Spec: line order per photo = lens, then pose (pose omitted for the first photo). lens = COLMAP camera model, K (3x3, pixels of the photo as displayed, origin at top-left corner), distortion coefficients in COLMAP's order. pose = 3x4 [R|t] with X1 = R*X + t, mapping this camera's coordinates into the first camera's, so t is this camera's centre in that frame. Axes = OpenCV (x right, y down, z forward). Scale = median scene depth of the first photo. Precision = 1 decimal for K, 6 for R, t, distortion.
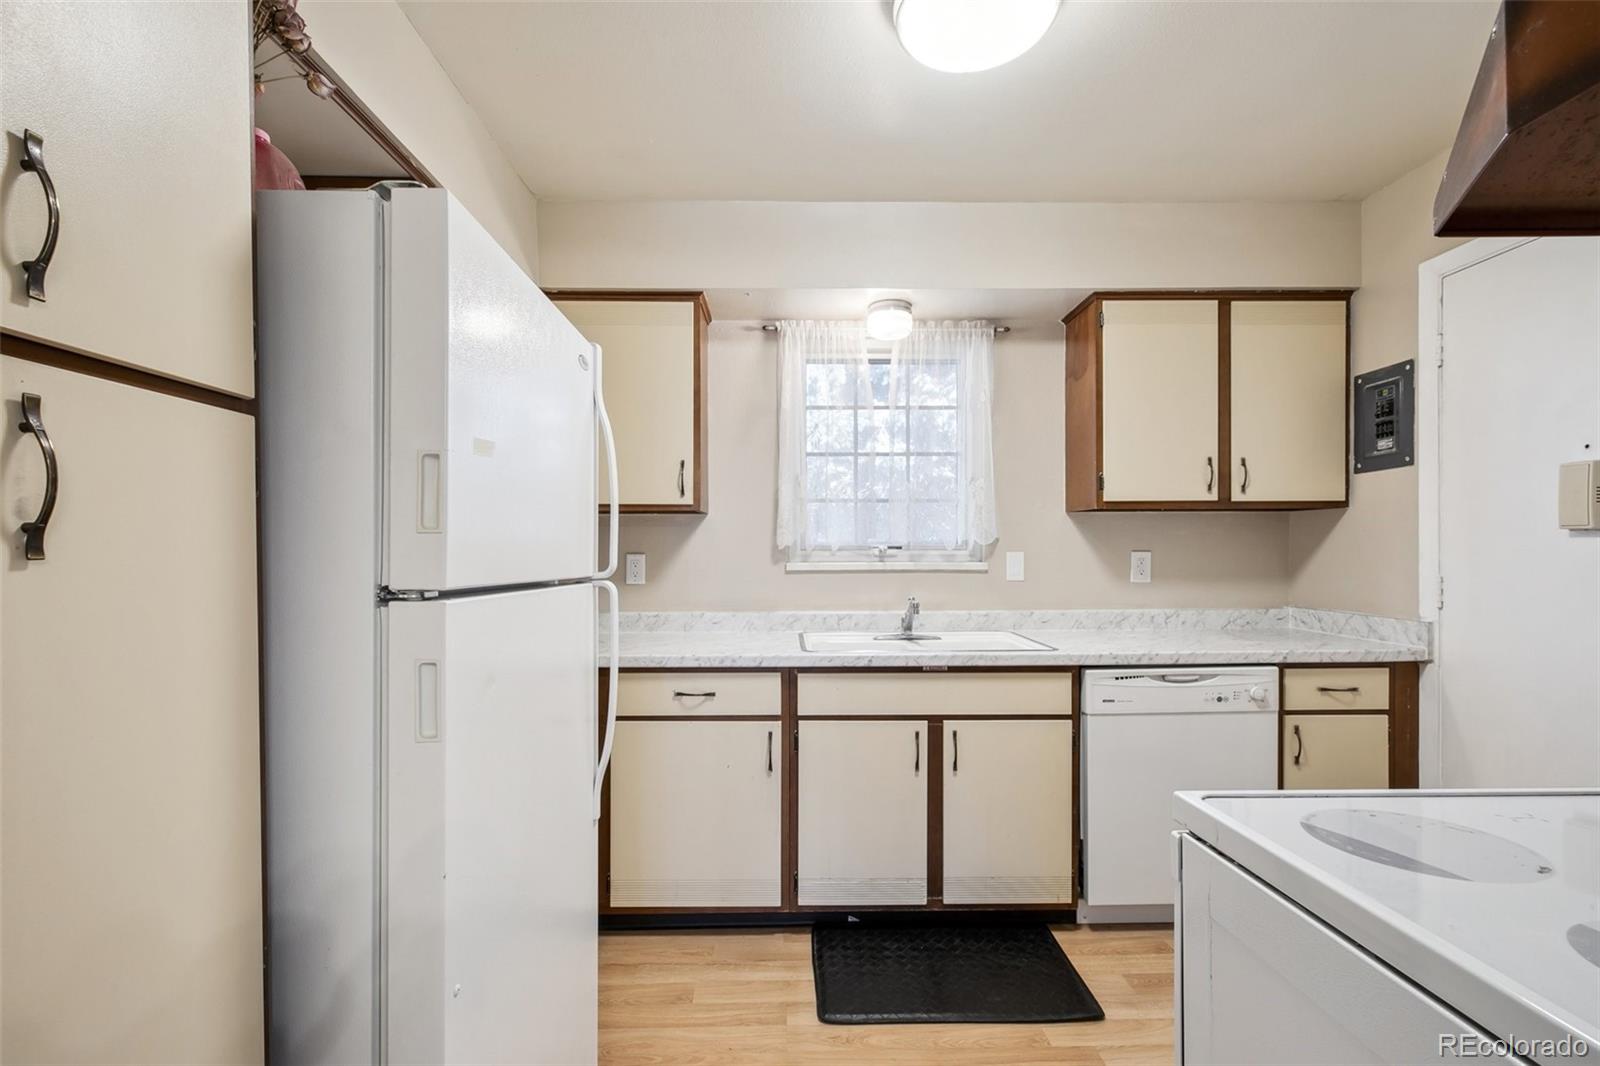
lens RADIAL K [[734.0, 0, 791.5], [0, 734.0, 555.7], [0, 0, 1]] dist [0.001385, -0.000235]
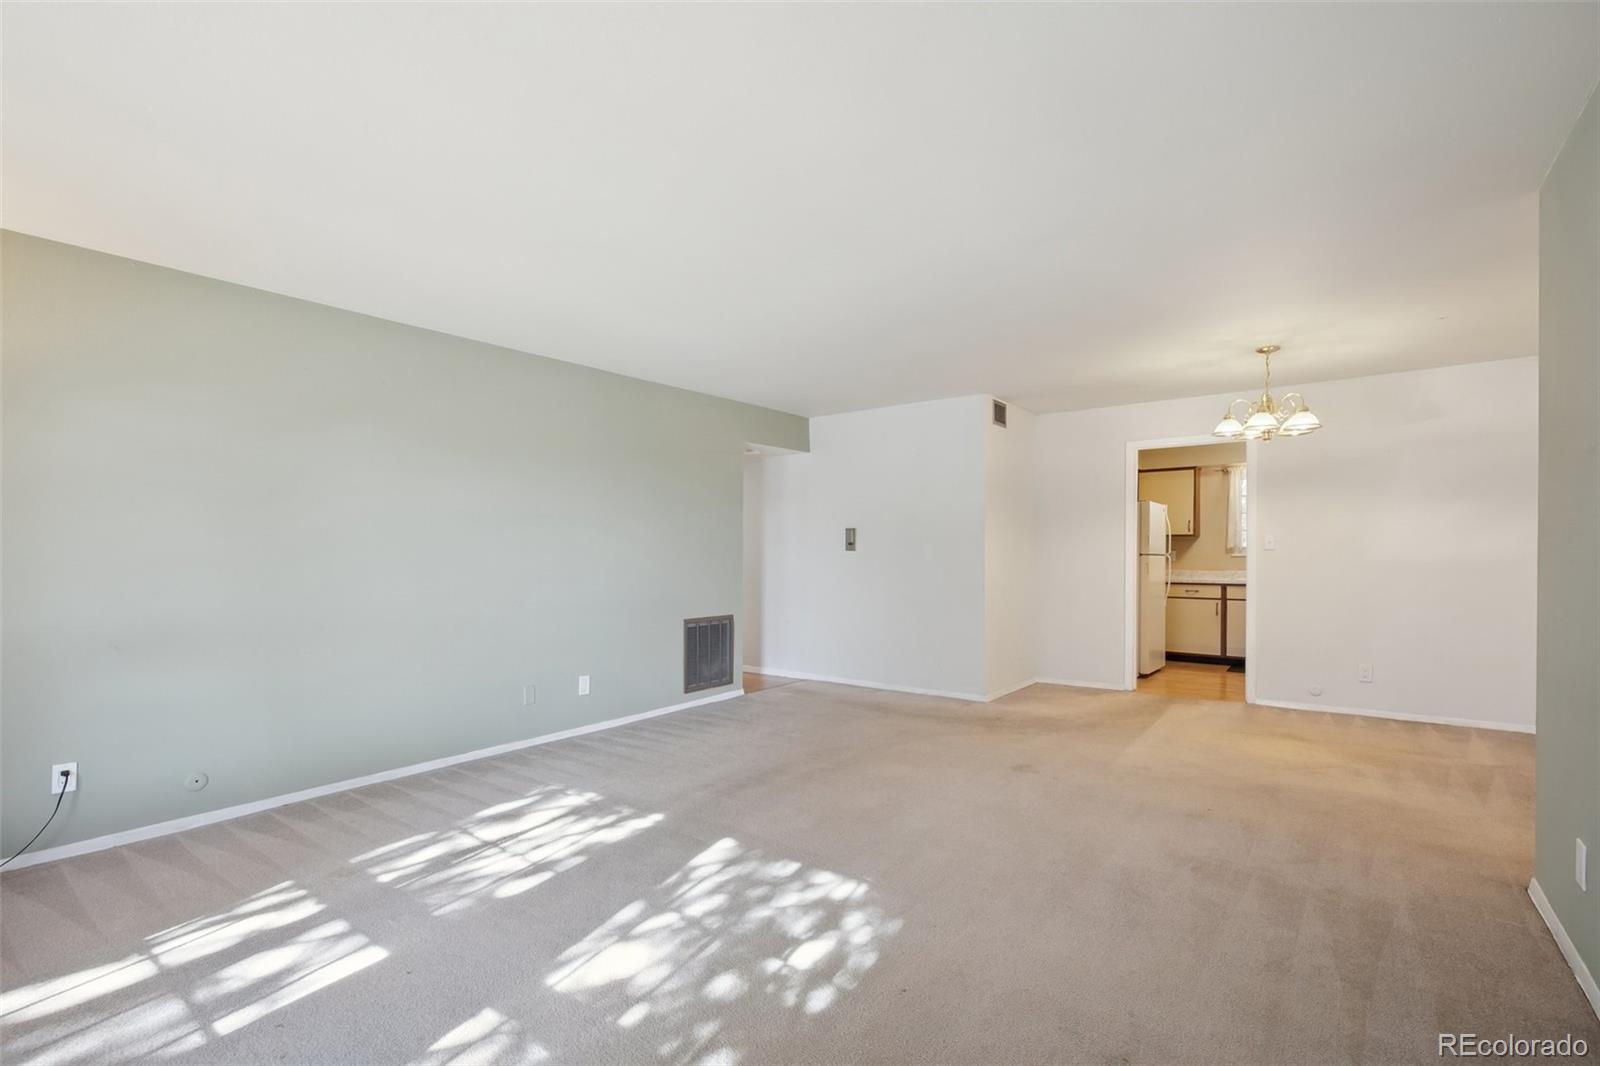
lens RADIAL K [[734.0, 0, 791.5], [0, 734.0, 555.7], [0, 0, 1]] dist [0.001385, -0.000235]
pose [[0.783512, 0.003244, -0.621368, 0.472514], [-0.004178, 0.999991, -0.000047, 0.027949], [0.621363, 0.002633, 0.783519, -2.527803]]
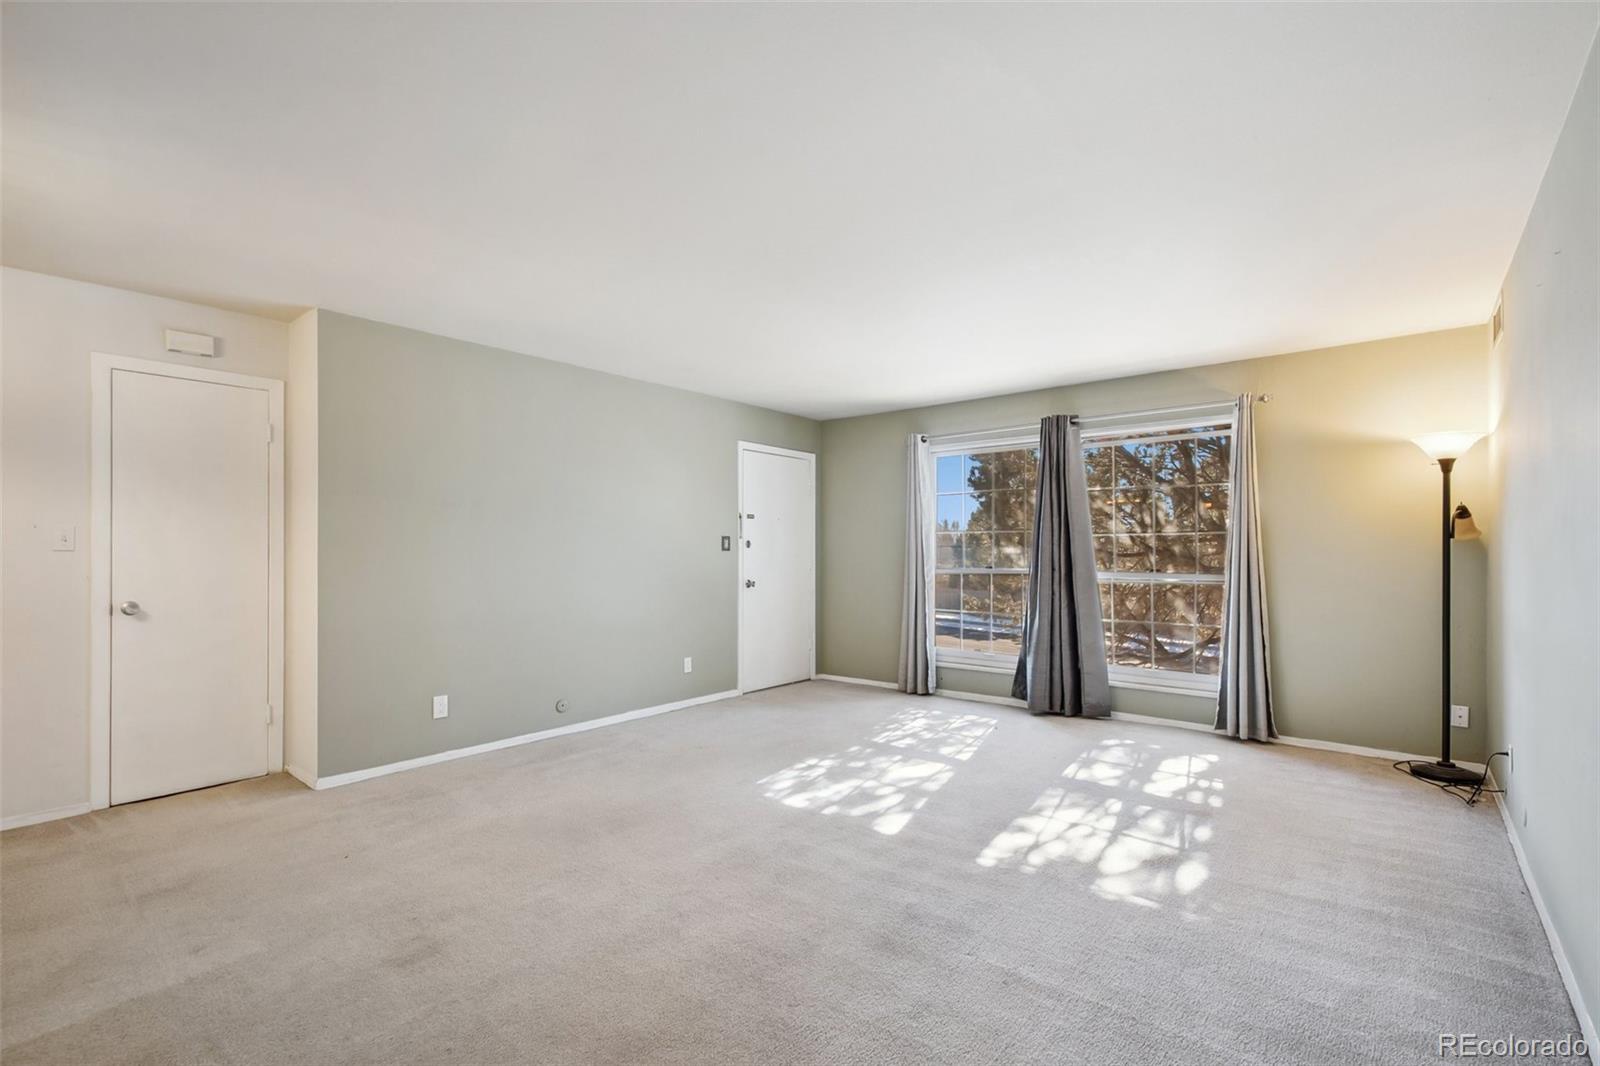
lens RADIAL K [[734.0, 0, 791.5], [0, 734.0, 555.7], [0, 0, 1]] dist [0.001385, -0.000235]
pose [[-0.763811, -0.000077, 0.645440, -0.995426], [0.011002, 0.999853, 0.013139, 0.009559], [-0.645347, 0.017137, -0.763698, -0.648175]]
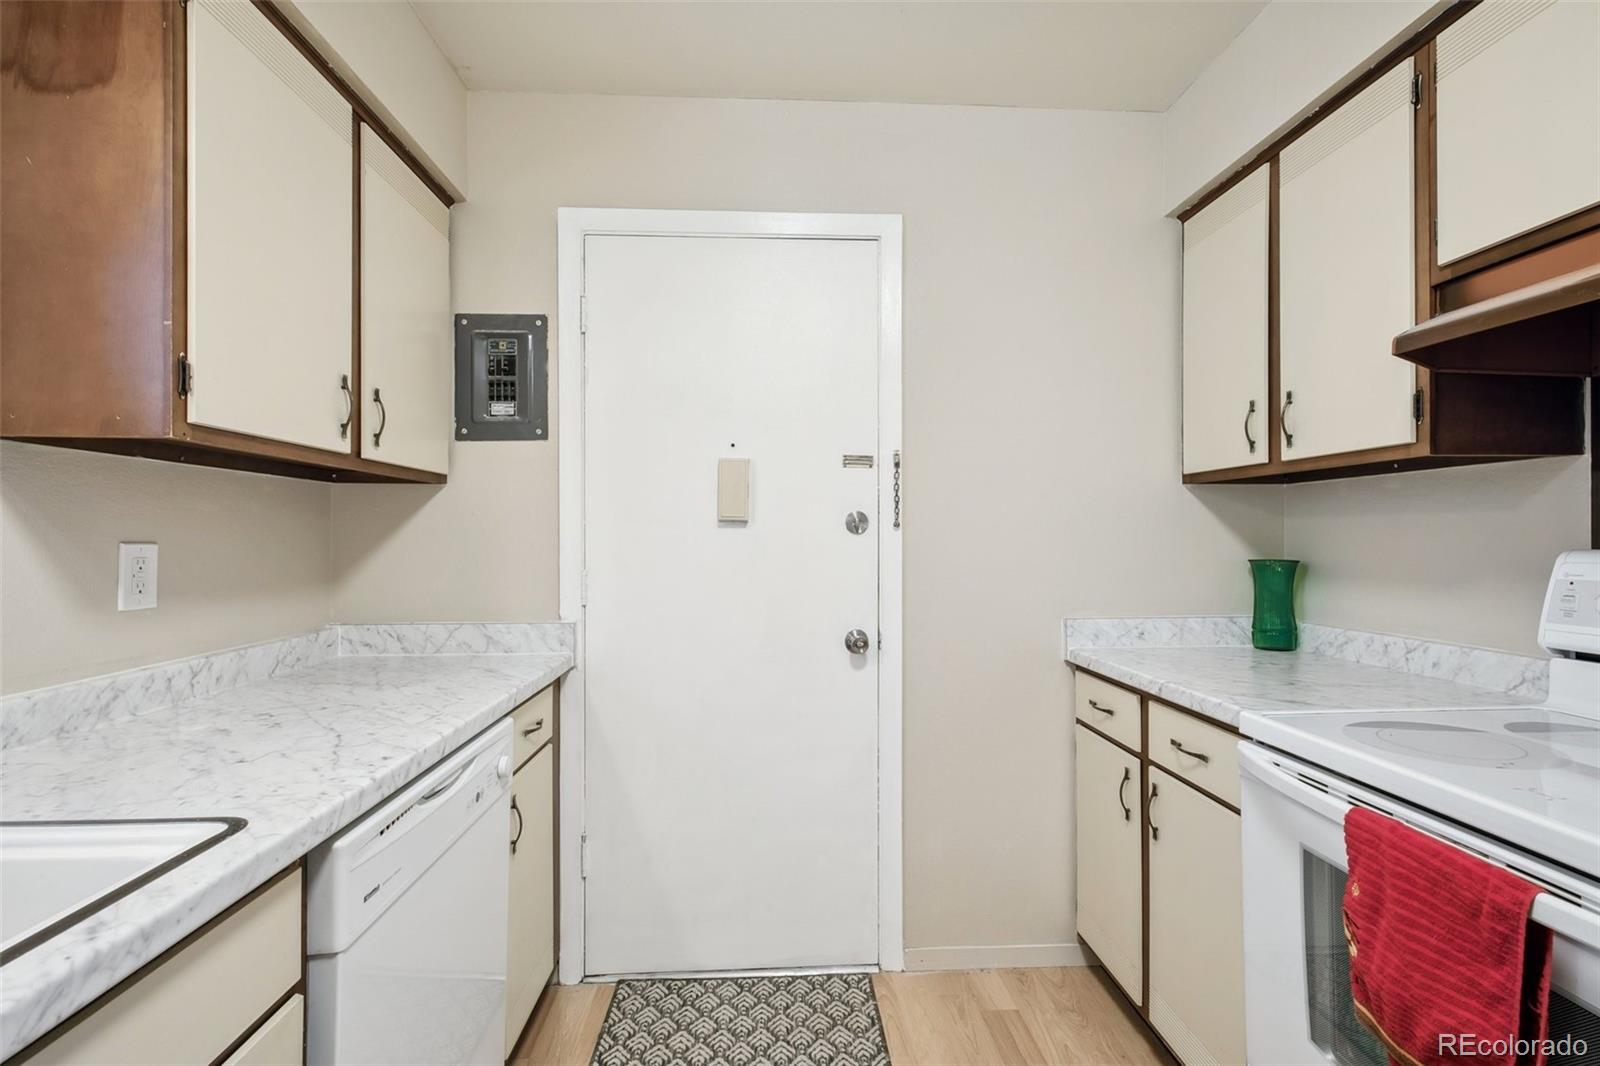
lens RADIAL K [[722.1, 0, 793.8], [0, 722.1, 536.9], [0, 0, 1]] dist [0.003306, 0.000267]
pose [[-0.039043, 0.005679, 0.999221, 0.001794], [0.009789, 0.999938, -0.005300, -0.003810], [-0.999190, 0.009574, -0.039096, 0.677308]]
